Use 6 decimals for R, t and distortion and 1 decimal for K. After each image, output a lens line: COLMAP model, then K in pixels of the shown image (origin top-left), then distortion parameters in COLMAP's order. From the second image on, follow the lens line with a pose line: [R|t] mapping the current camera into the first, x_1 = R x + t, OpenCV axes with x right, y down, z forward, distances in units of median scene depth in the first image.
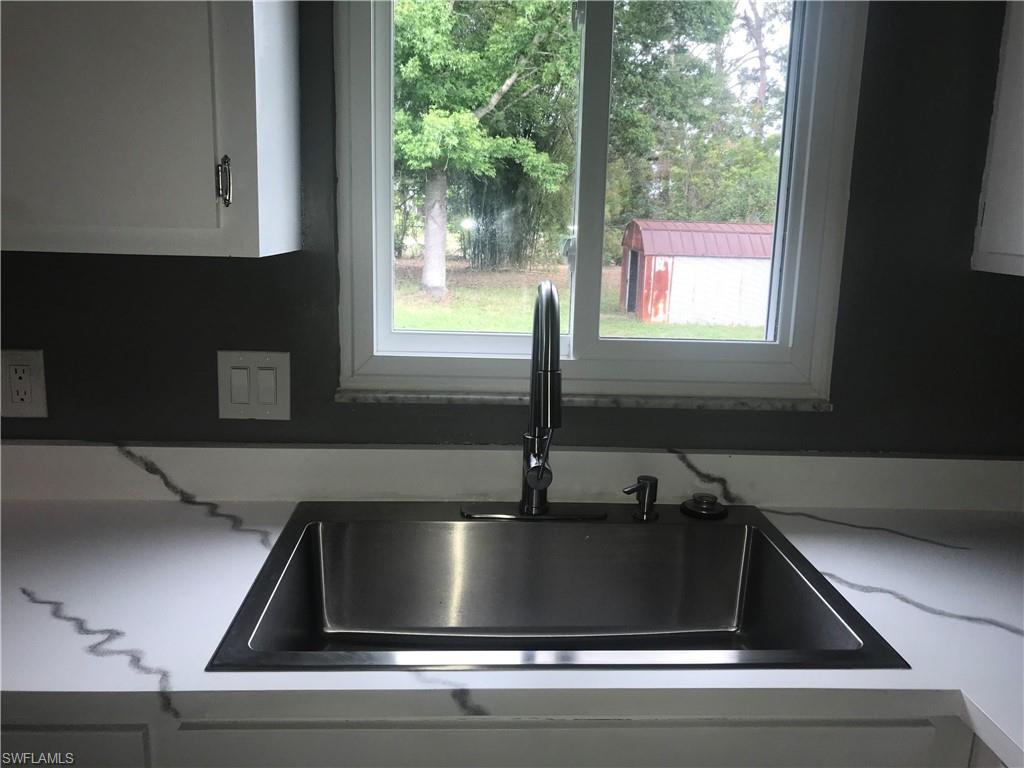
lens RADIAL K [[844.7, 0, 511.2], [0, 844.7, 381.6], [0, 0, 1]] dist [0.030337, -0.033087]
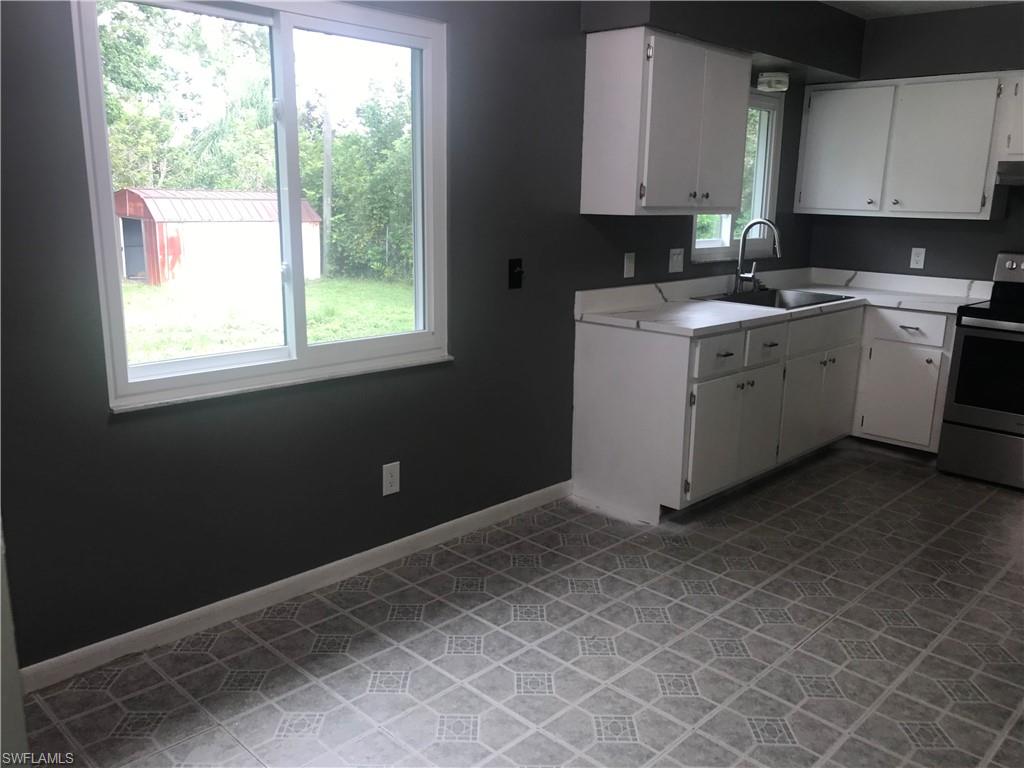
lens RADIAL K [[844.7, 0, 515.7], [0, 844.7, 387.4], [0, 0, 1]] dist [0.030337, -0.033087]
pose [[0.726146, -0.170253, 0.666127, -2.797519], [0.137174, 0.985252, 0.102283, 0.064111], [-0.673717, 0.017103, 0.738791, -0.823470]]
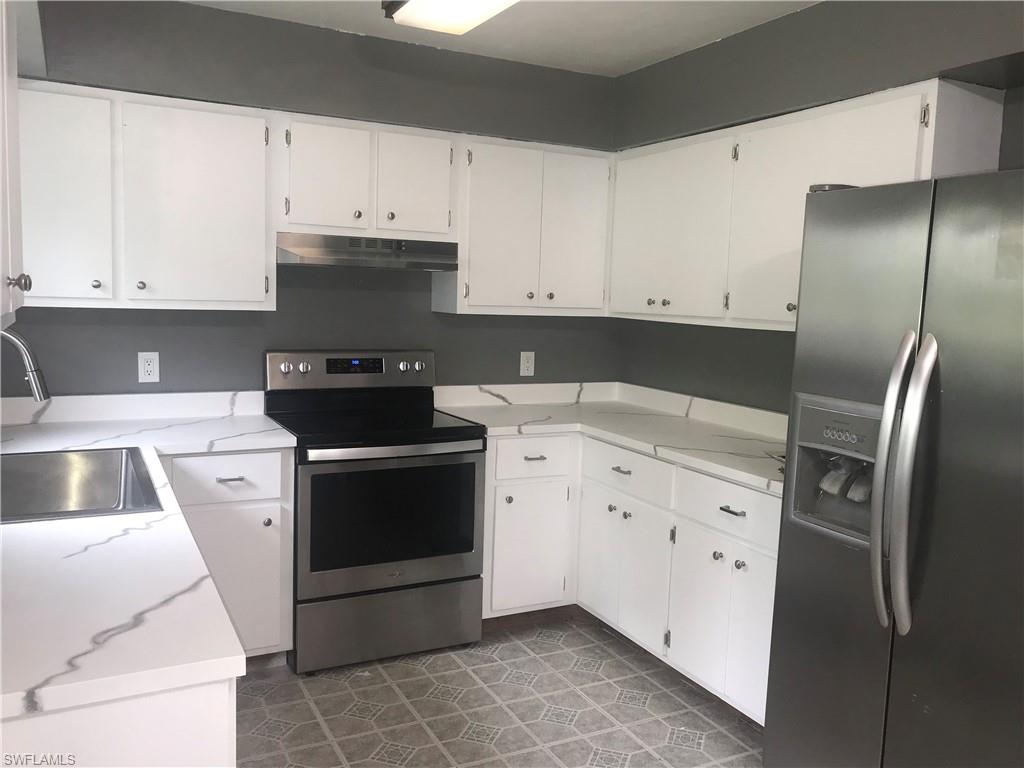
lens RADIAL K [[844.7, 0, 530.1], [0, 844.7, 364.7], [0, 0, 1]] dist [0.030337, -0.033087]
pose [[-0.426831, -0.126652, 0.895419, -1.683427], [0.132360, 0.970732, 0.200399, -0.204541], [-0.894593, 0.204054, -0.397575, 0.614815]]
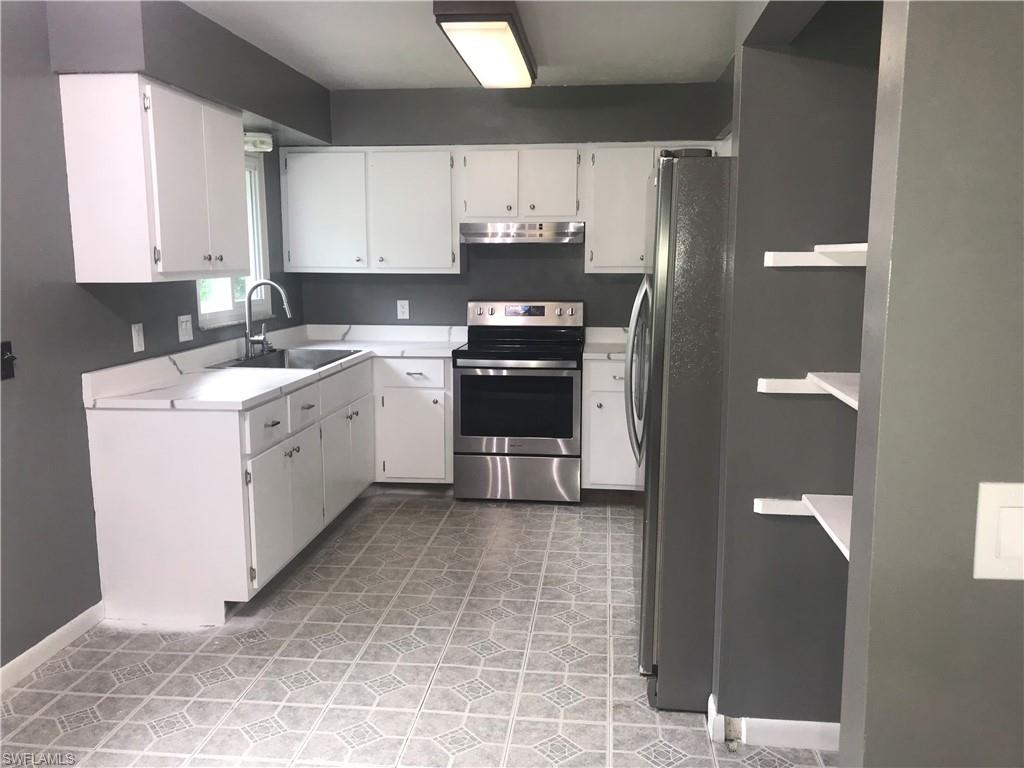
lens RADIAL K [[844.7, 0, 524.7], [0, 844.7, 377.3], [0, 0, 1]] dist [0.030337, -0.033087]
pose [[0.145822, -0.174820, 0.973742, -2.836948], [0.199598, 0.969222, 0.144118, -0.016928], [-0.968967, 0.173341, 0.176227, -0.510498]]
